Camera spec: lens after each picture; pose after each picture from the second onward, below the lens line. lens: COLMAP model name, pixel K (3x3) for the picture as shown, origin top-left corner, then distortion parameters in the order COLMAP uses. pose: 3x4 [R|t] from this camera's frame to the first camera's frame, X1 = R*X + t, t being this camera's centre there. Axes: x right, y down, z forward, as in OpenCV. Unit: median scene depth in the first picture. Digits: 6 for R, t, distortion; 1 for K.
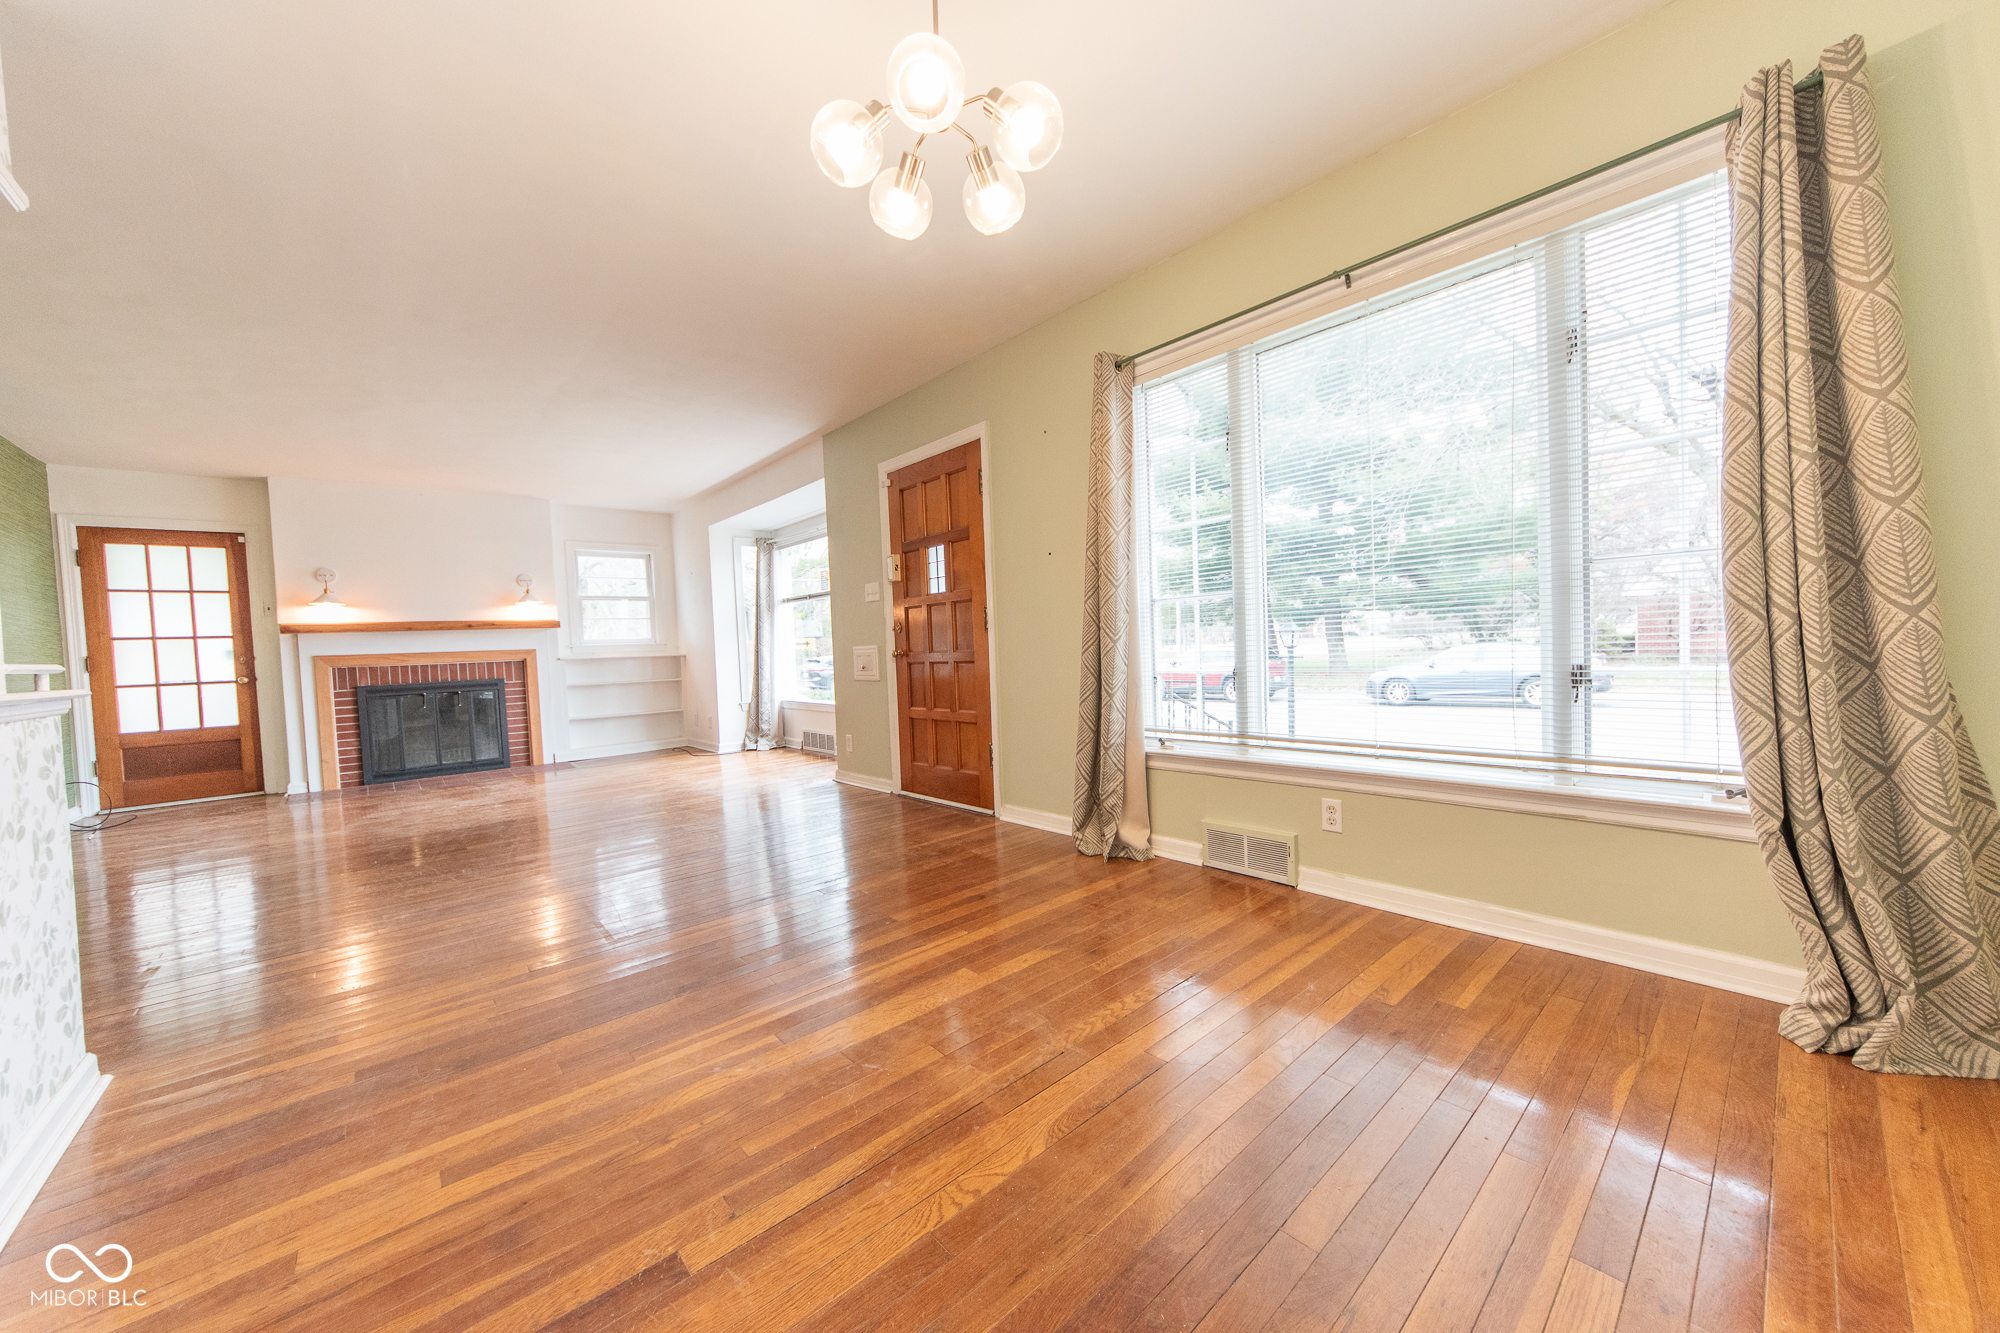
lens RADIAL K [[719.3, 0, 1002.7], [0, 719.3, 670.8], [0, 0, 1]] dist [-0.001655, -0.000233]
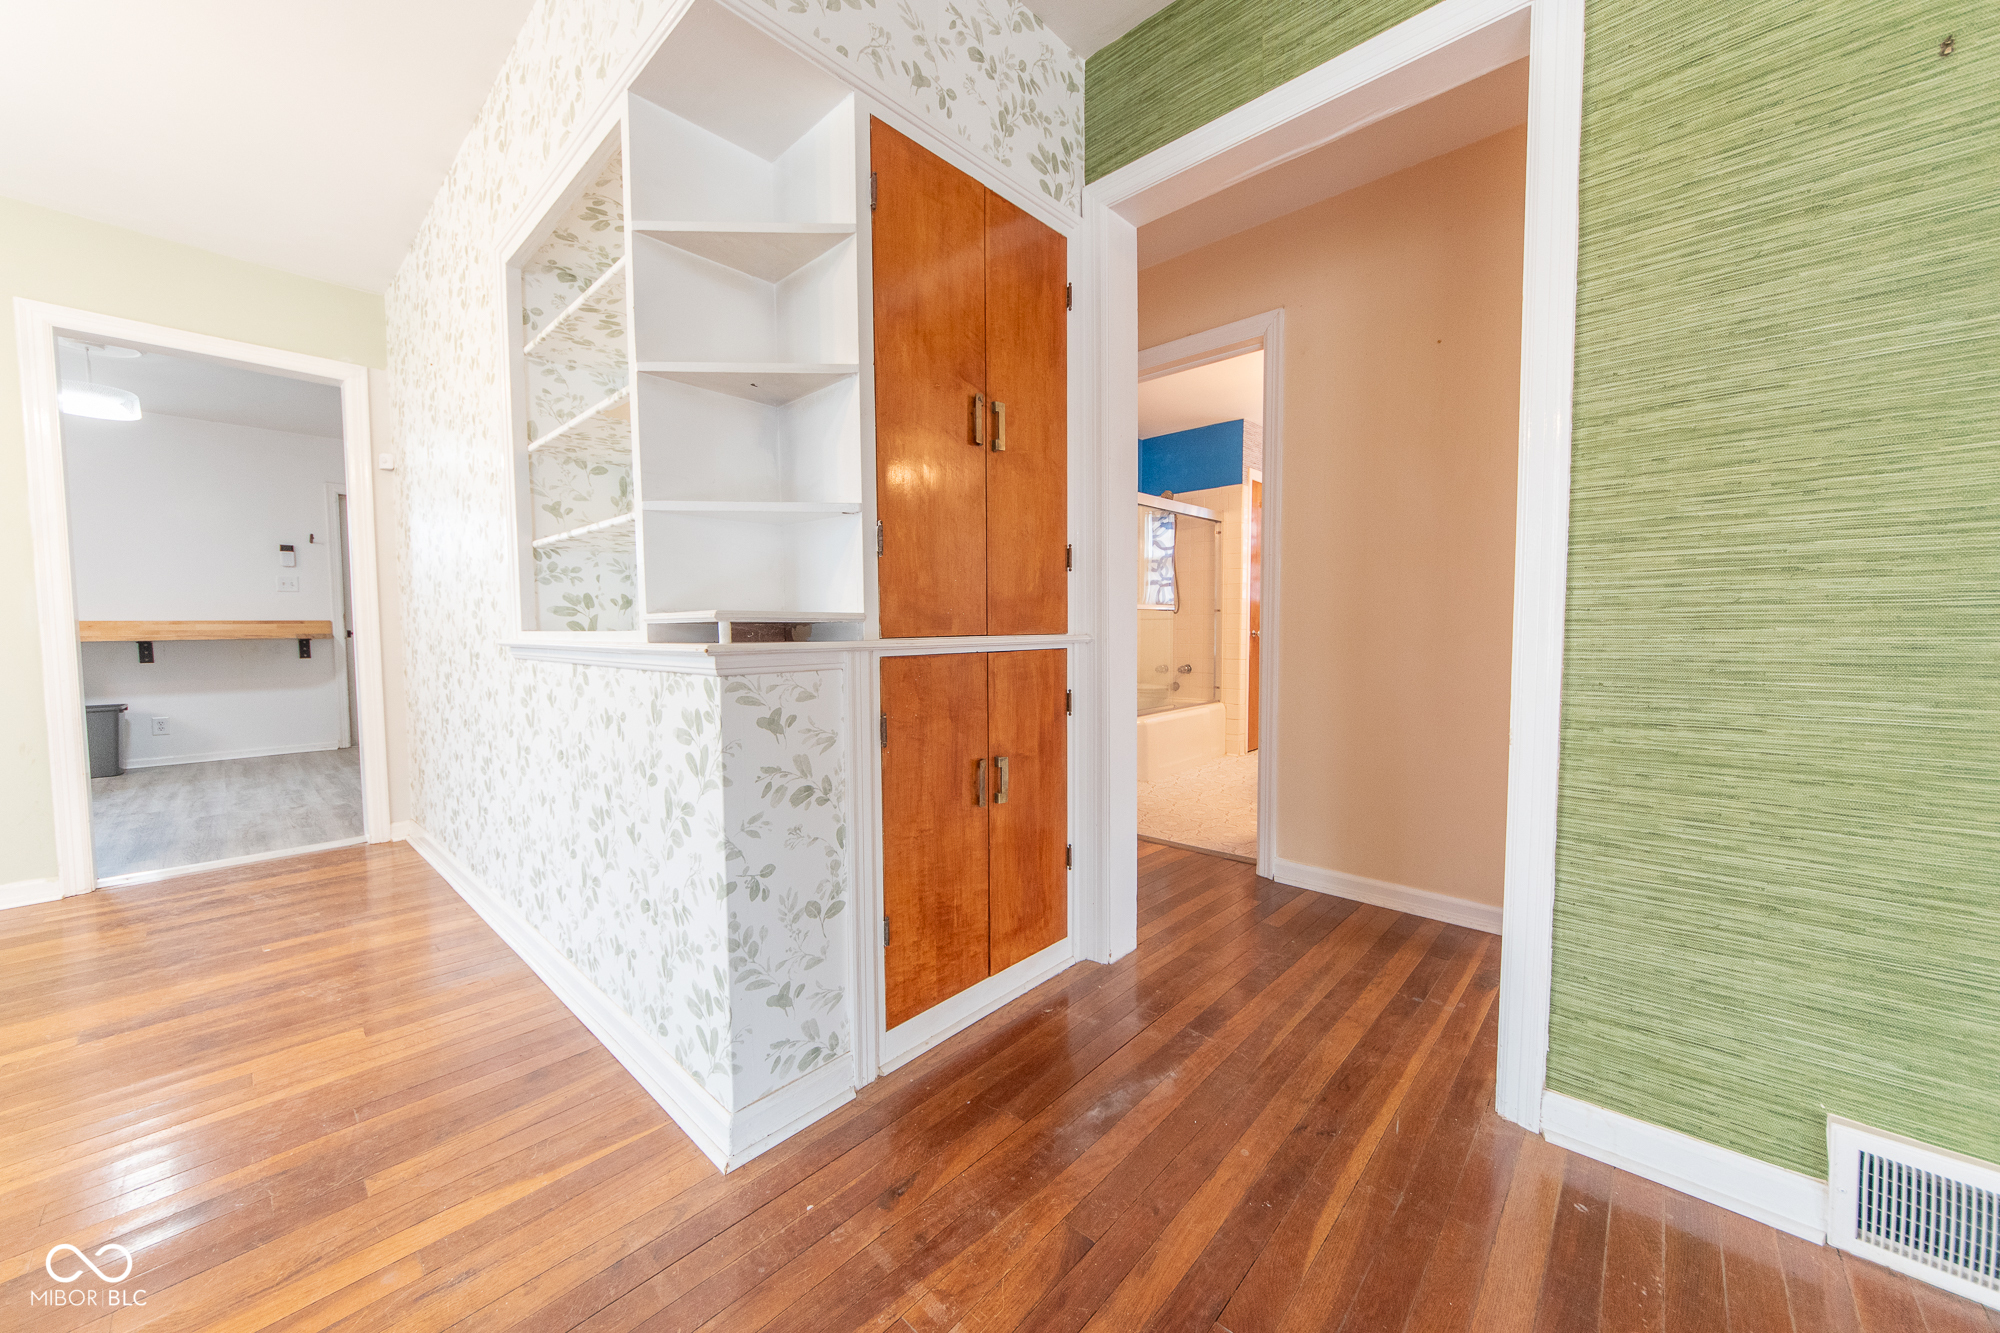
lens RADIAL K [[719.3, 0, 1002.7], [0, 719.3, 670.8], [0, 0, 1]] dist [-0.001655, -0.000233]
pose [[-0.994053, 0.052197, -0.095571, -1.490213], [0.043226, 0.994667, 0.093638, -0.002429], [0.099949, 0.088950, -0.991009, 1.724196]]
